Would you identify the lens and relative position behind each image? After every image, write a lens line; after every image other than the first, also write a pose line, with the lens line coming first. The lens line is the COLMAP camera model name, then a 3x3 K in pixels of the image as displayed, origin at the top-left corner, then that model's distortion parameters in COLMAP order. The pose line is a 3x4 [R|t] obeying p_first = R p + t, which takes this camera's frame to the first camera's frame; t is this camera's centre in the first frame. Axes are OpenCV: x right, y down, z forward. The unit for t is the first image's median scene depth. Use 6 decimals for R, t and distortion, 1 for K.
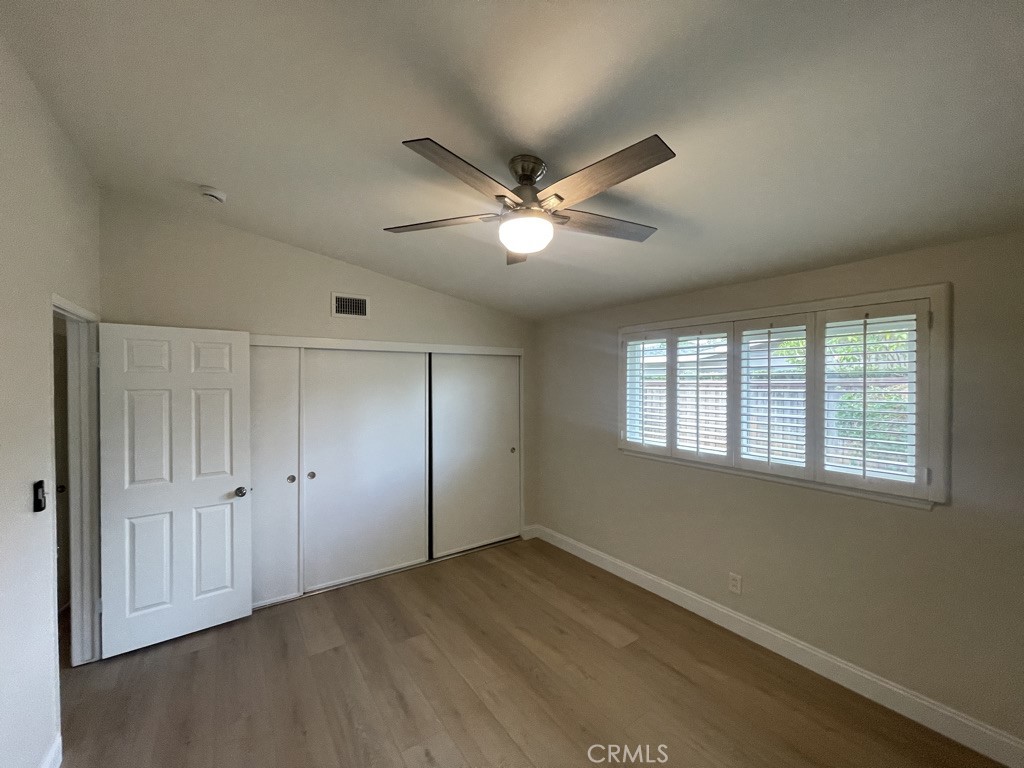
lens RADIAL K [[412.3, 0, 506.7], [0, 412.3, 384.1], [0, 0, 1]] dist [0.000275, 0.000863]
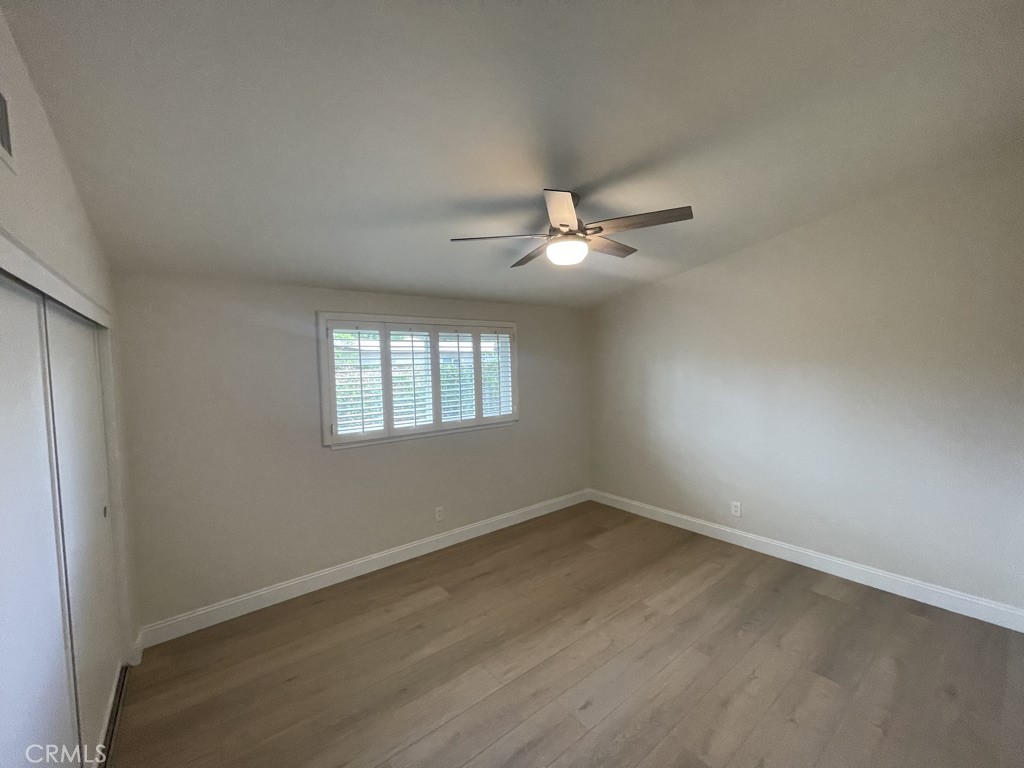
lens RADIAL K [[412.3, 0, 506.7], [0, 412.3, 384.1], [0, 0, 1]] dist [0.000275, 0.000863]
pose [[-0.041861, -0.050834, 0.997829, -0.823766], [0.028853, 0.998227, 0.052065, -0.019807], [-0.998707, 0.030970, -0.040320, 0.813883]]
